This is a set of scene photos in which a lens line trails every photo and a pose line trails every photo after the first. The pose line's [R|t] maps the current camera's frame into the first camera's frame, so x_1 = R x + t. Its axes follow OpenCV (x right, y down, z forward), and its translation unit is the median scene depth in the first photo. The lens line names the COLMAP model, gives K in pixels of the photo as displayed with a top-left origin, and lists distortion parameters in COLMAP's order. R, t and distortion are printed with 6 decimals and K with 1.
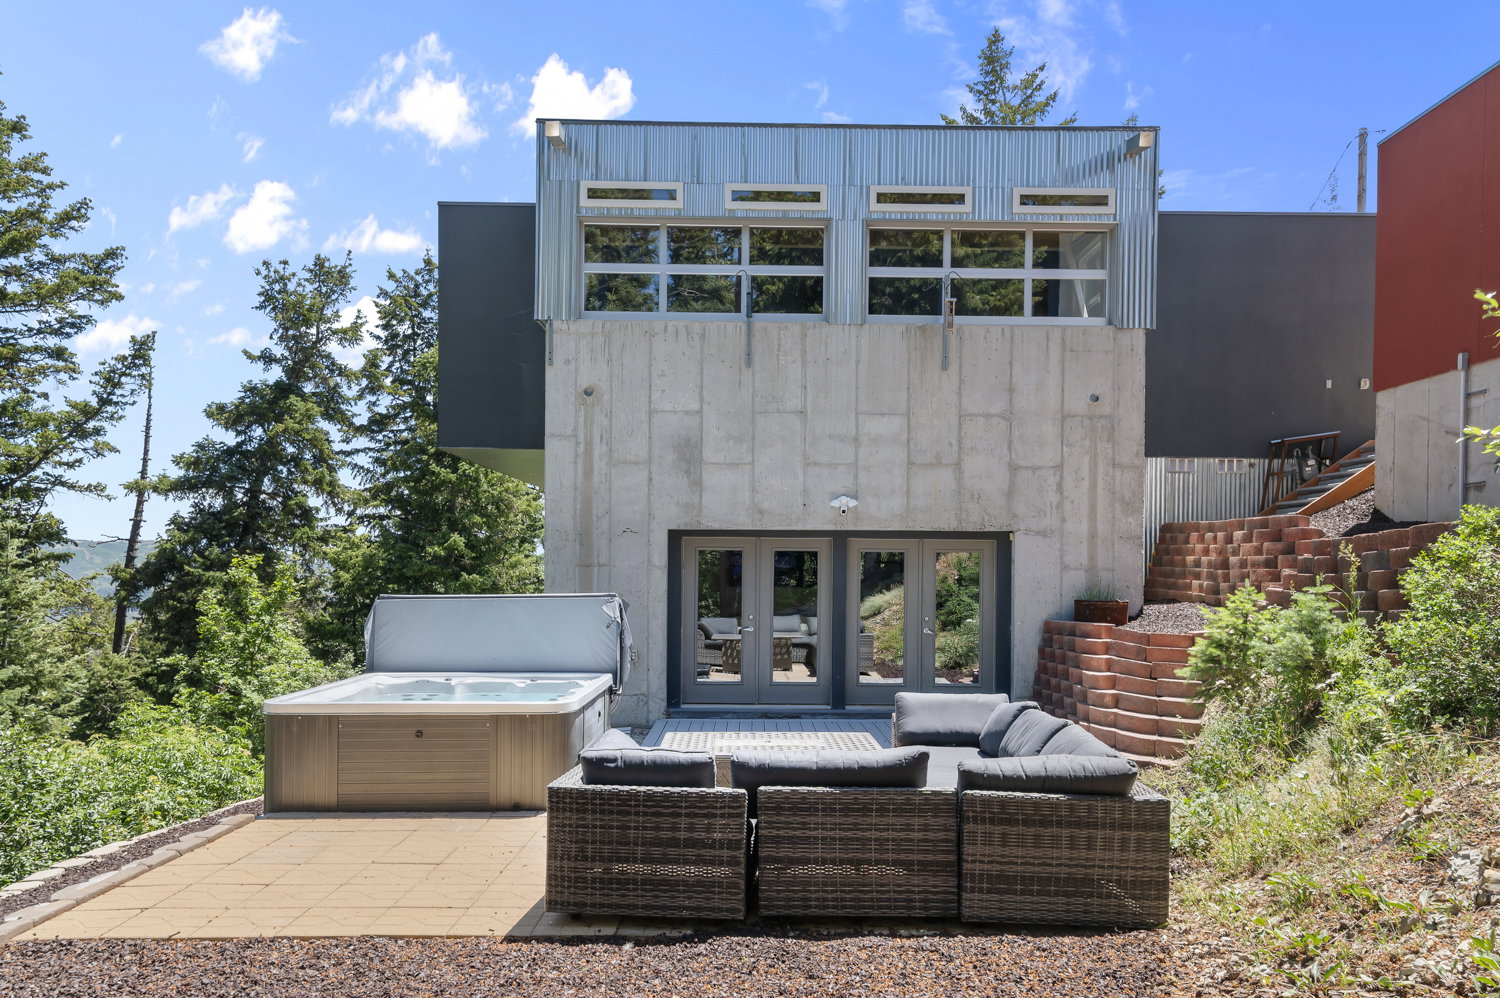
lens RADIAL K [[1042.5, 0, 749.8], [0, 1042.5, 562.9], [0, 0, 1]] dist [0.021722, -0.000676]
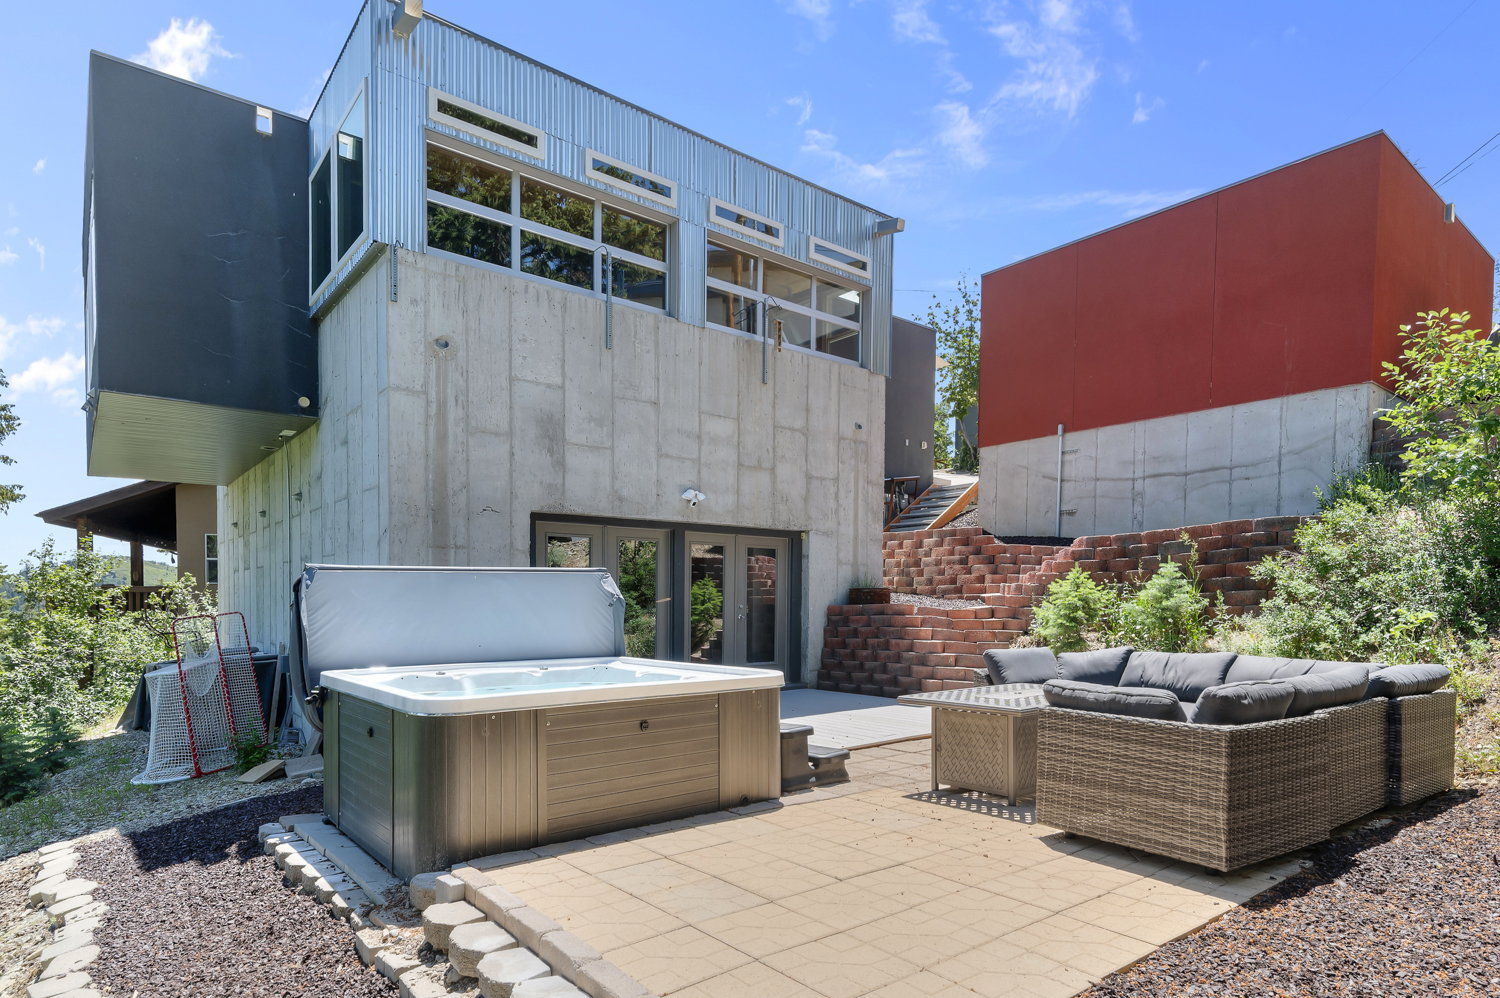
lens RADIAL K [[836.6, 0, 754.1], [0, 836.6, 625.5], [0, 0, 1]] dist [0.016148, -0.000543]
pose [[0.777231, -0.022787, 0.628802, -0.393870], [-0.000969, 0.999300, 0.037410, 0.041523], [-0.629214, -0.029685, 0.776665, 0.297184]]
